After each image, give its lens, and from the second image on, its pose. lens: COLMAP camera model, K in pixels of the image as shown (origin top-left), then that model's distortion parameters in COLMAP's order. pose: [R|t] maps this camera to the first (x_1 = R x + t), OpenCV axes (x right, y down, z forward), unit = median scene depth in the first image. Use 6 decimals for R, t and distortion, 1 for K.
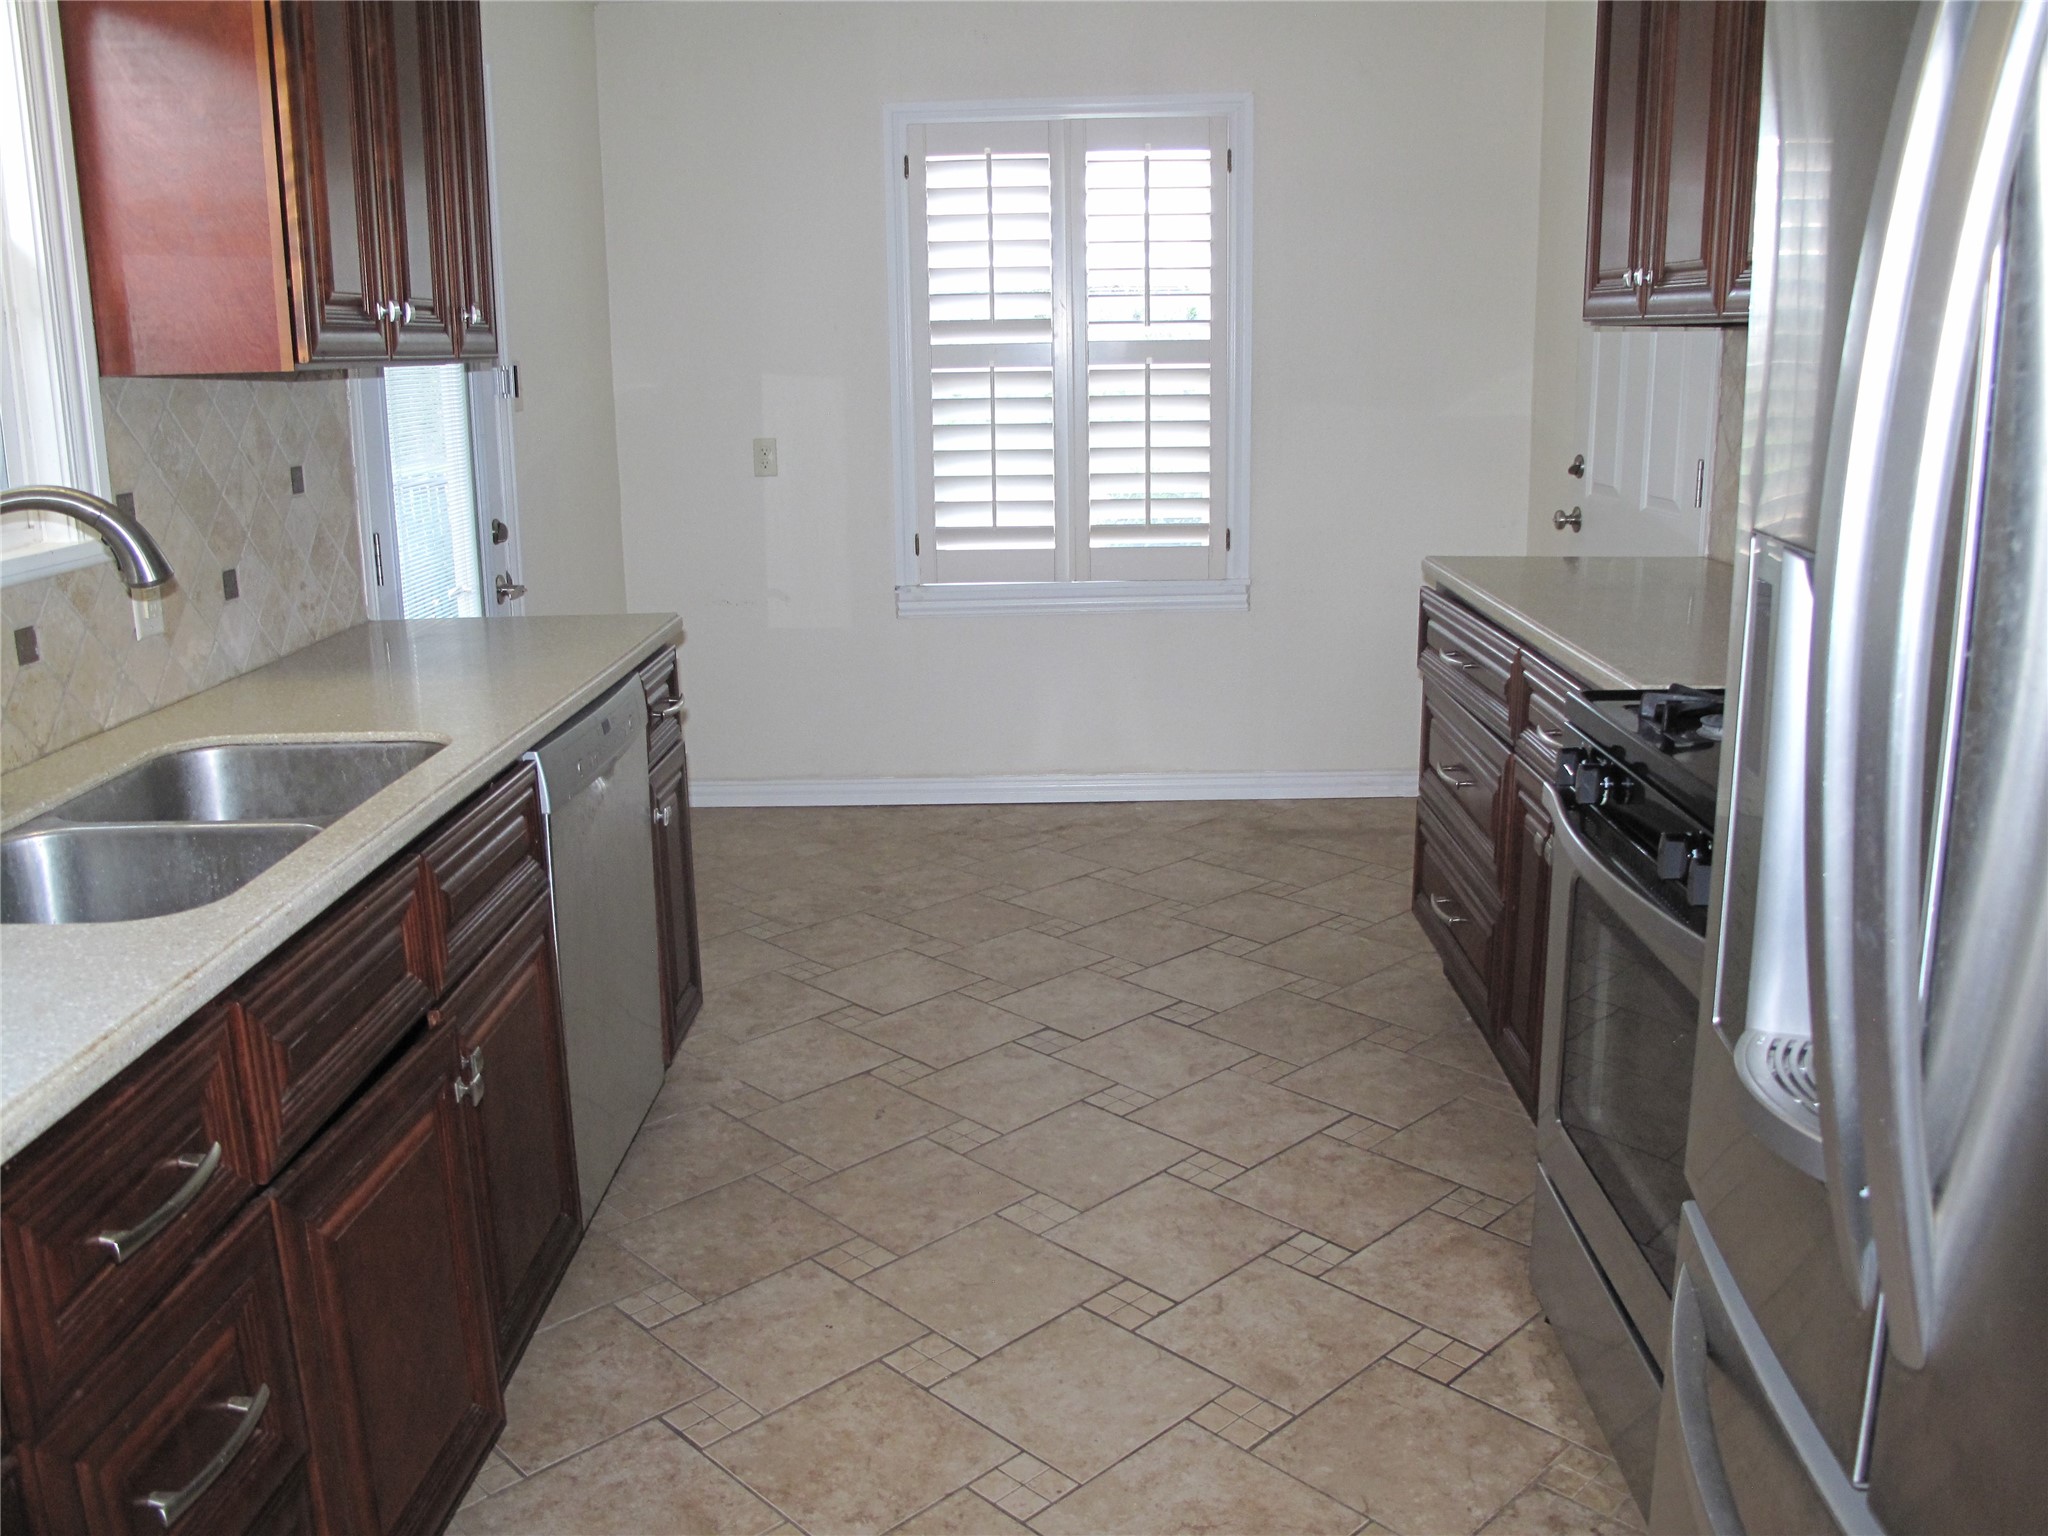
lens RADIAL K [[1743.5, 0, 1022.4], [0, 1743.5, 764.8], [0, 0, 1]] dist [-0.104370, 0.036240]
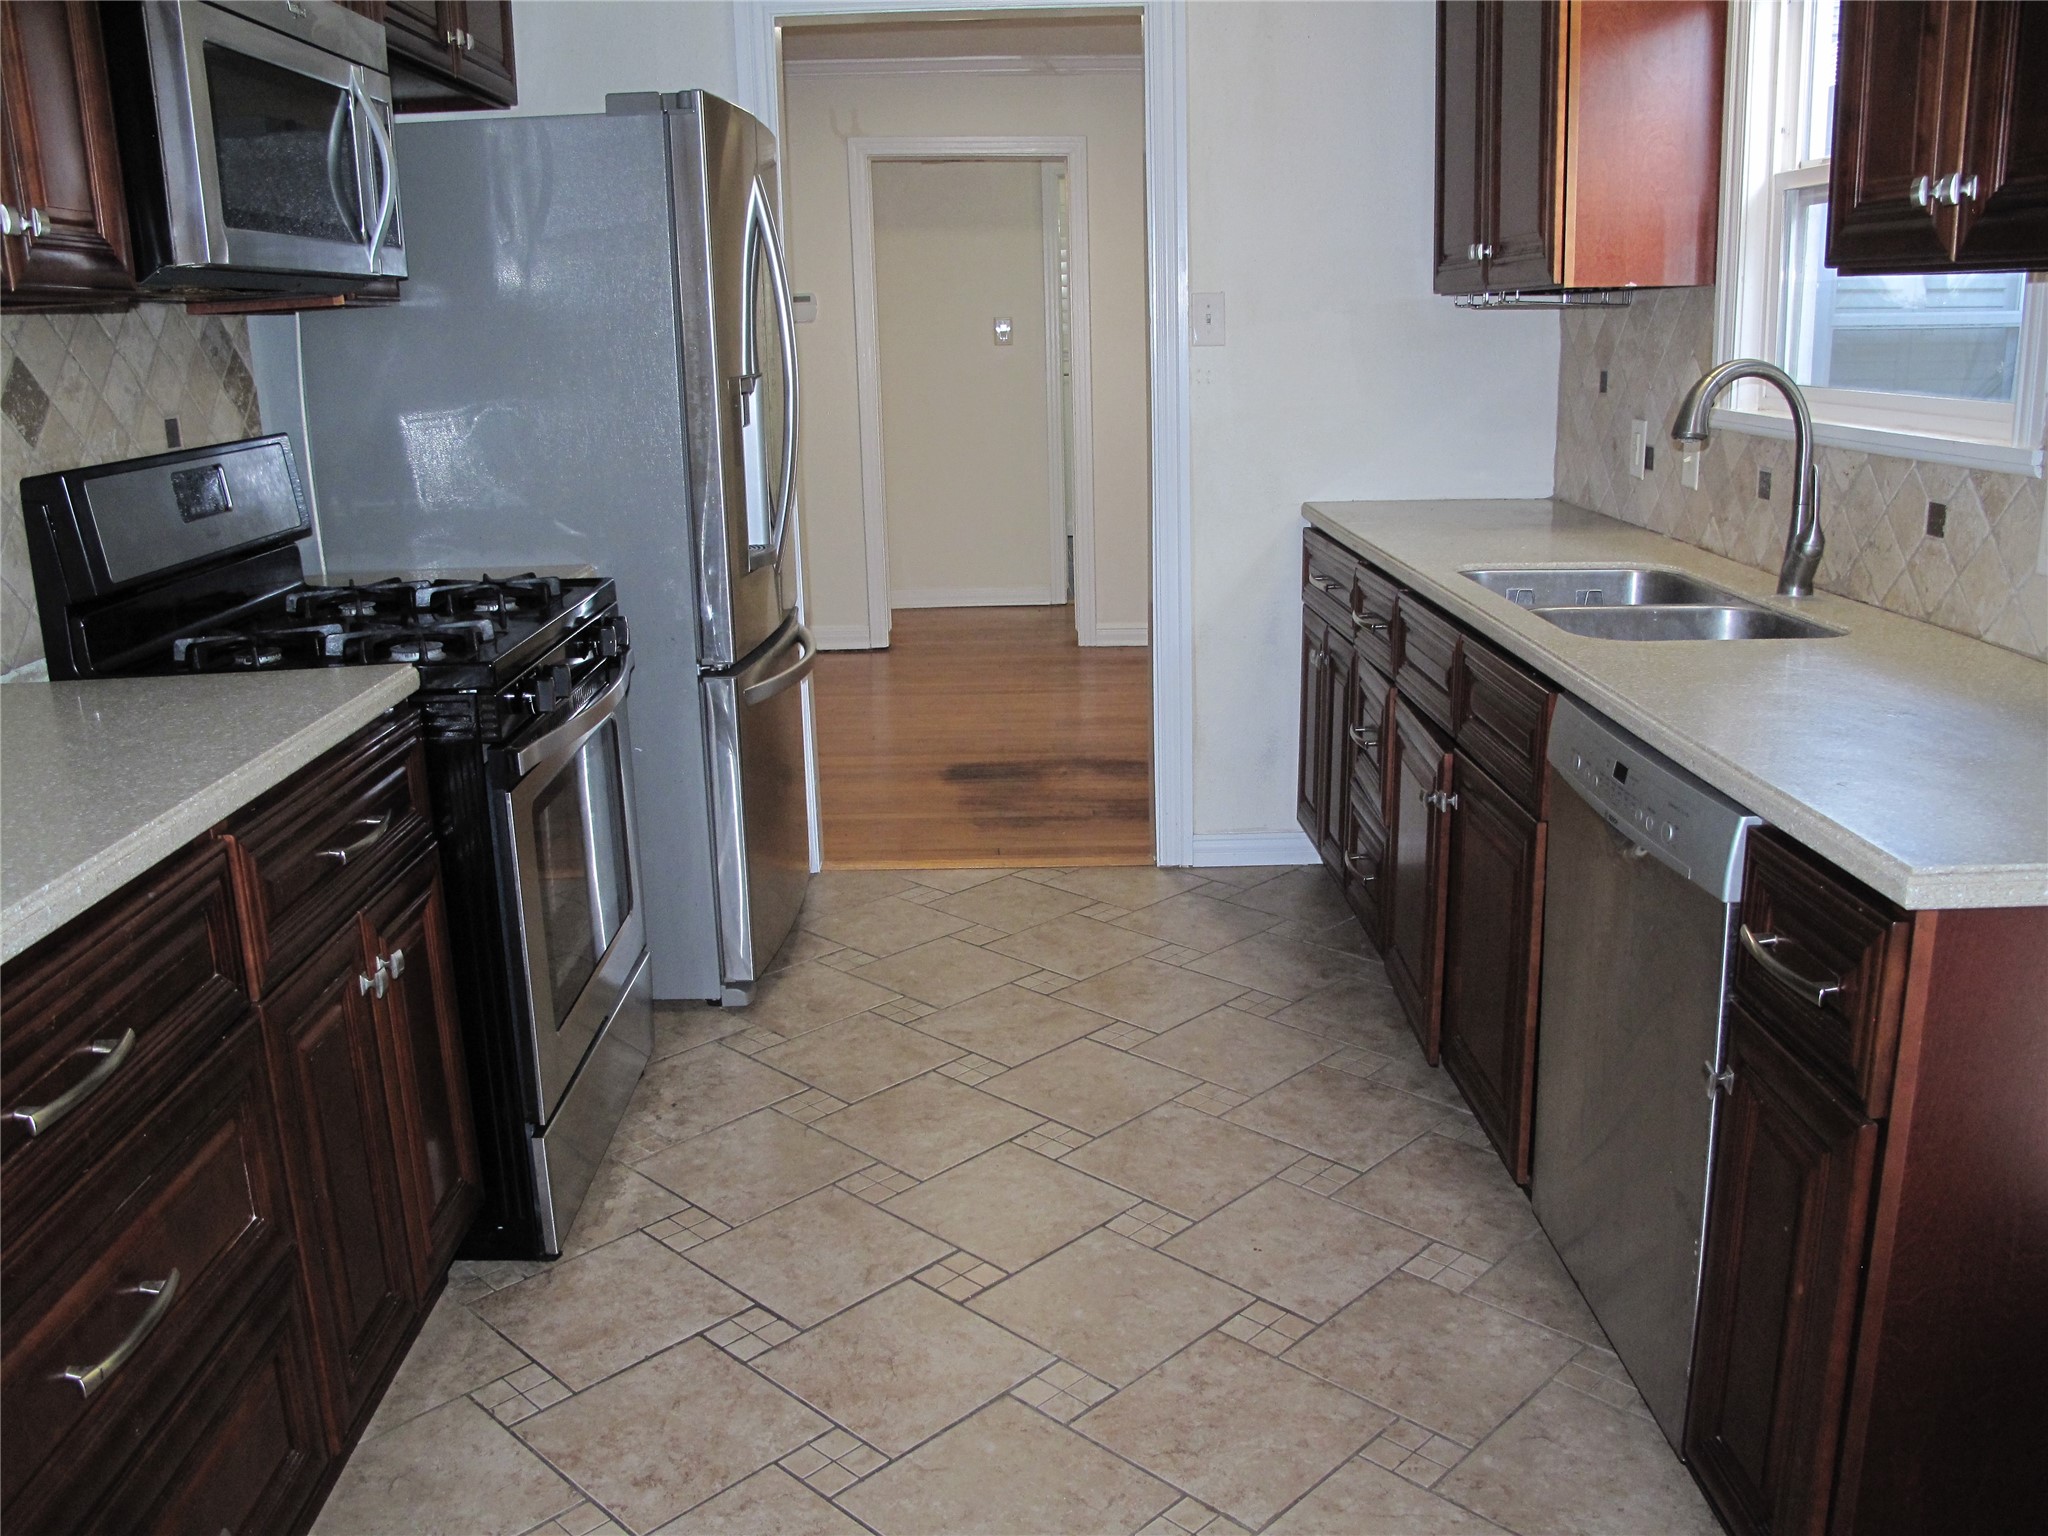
lens RADIAL K [[1743.5, 0, 1021.6], [0, 1743.5, 774.0], [0, 0, 1]] dist [-0.104370, 0.036240]
pose [[-0.998263, 0.053762, -0.024116, 0.035756], [0.035537, 0.875794, 0.481375, -0.411217], [0.047000, 0.479681, -0.876183, 1.739206]]
